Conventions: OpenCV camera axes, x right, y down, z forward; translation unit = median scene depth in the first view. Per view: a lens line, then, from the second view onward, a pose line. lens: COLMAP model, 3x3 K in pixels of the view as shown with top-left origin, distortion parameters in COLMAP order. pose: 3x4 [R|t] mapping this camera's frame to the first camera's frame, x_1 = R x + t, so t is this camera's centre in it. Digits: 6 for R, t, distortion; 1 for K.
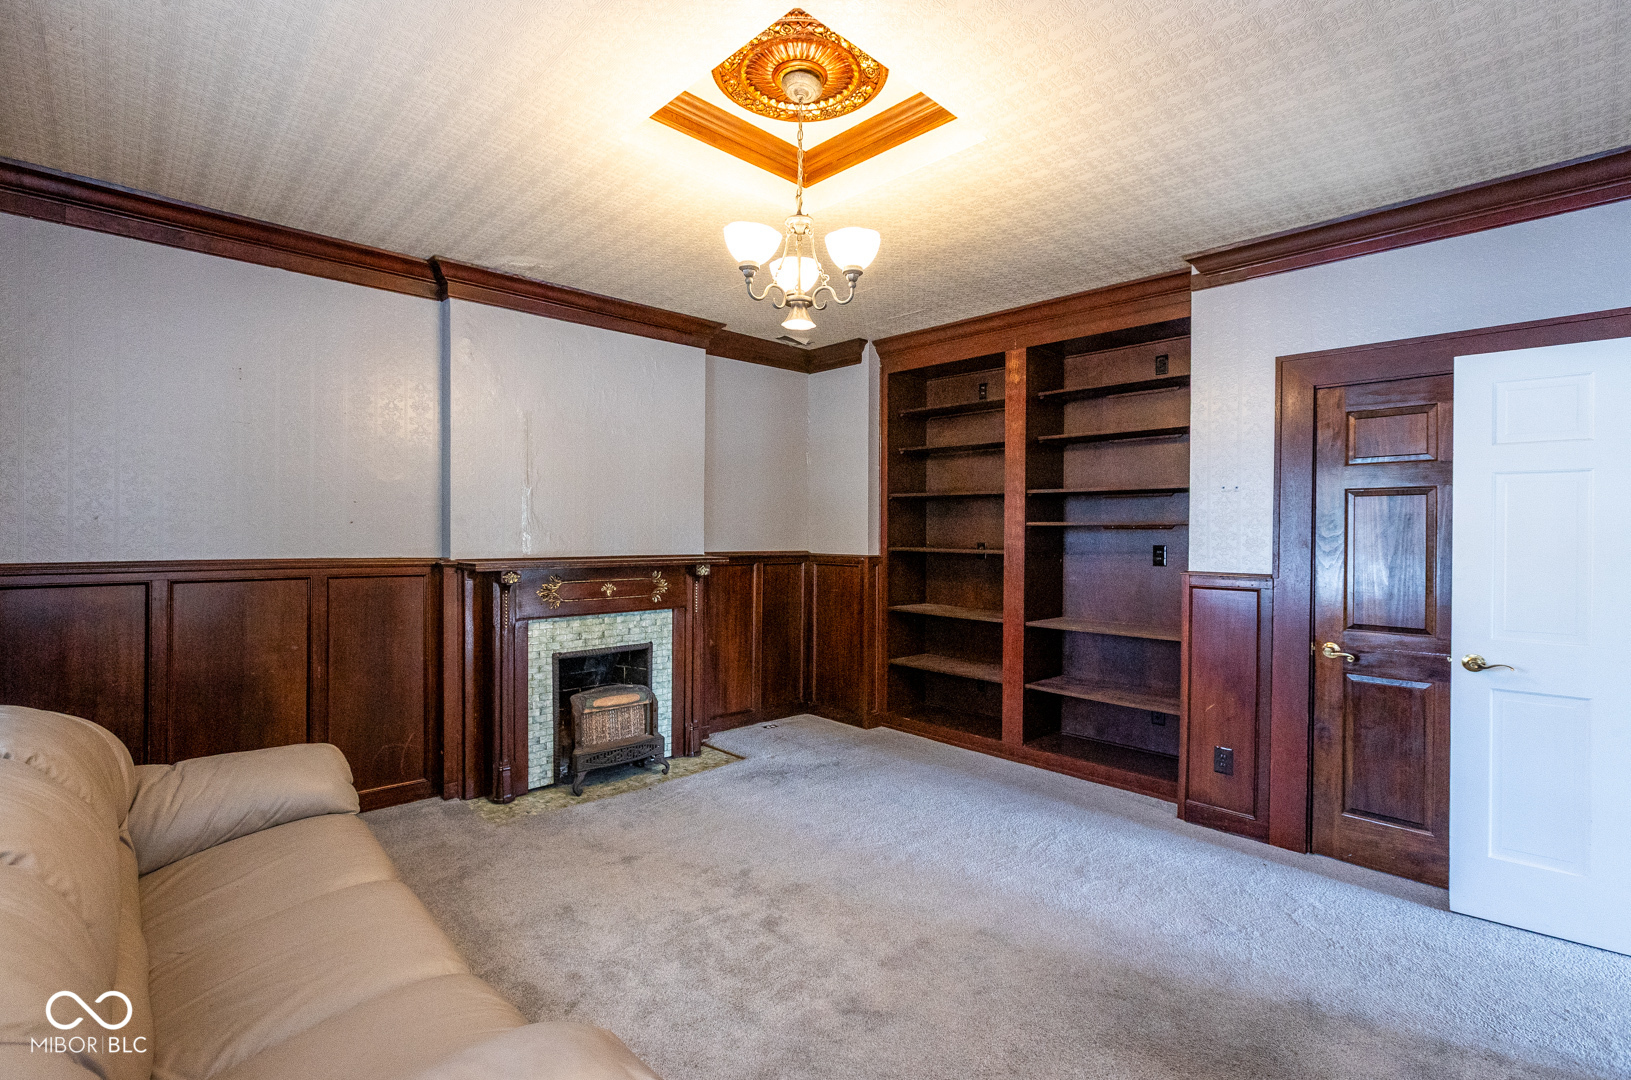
lens RADIAL K [[743.1, 0, 809.6], [0, 743.1, 541.1], [0, 0, 1]] dist [-0.010967, 0.000992]
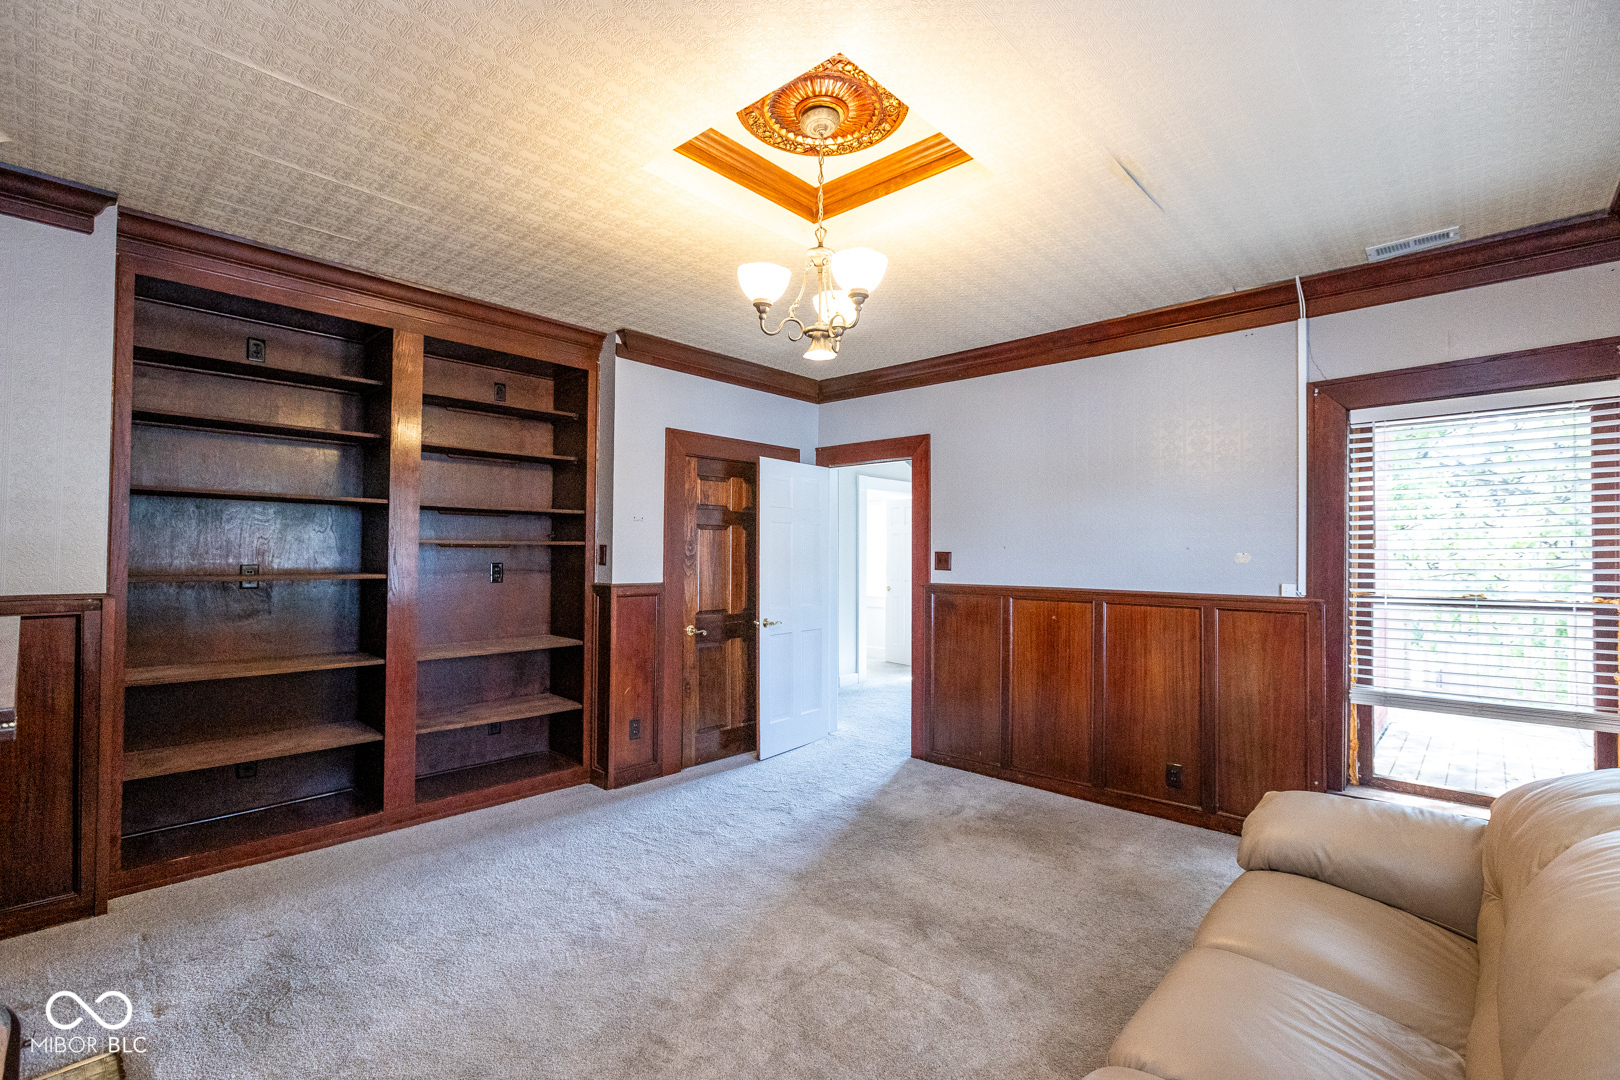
lens RADIAL K [[726.1, 0, 808.4], [0, 726.1, 541.4], [0, 0, 1]] dist [-0.014439, 0.011348]
pose [[-0.060045, 0.007199, 0.998170, -0.735727], [0.003622, 0.999969, -0.006994, -0.020006], [-0.998189, 0.003195, -0.060070, 0.788939]]
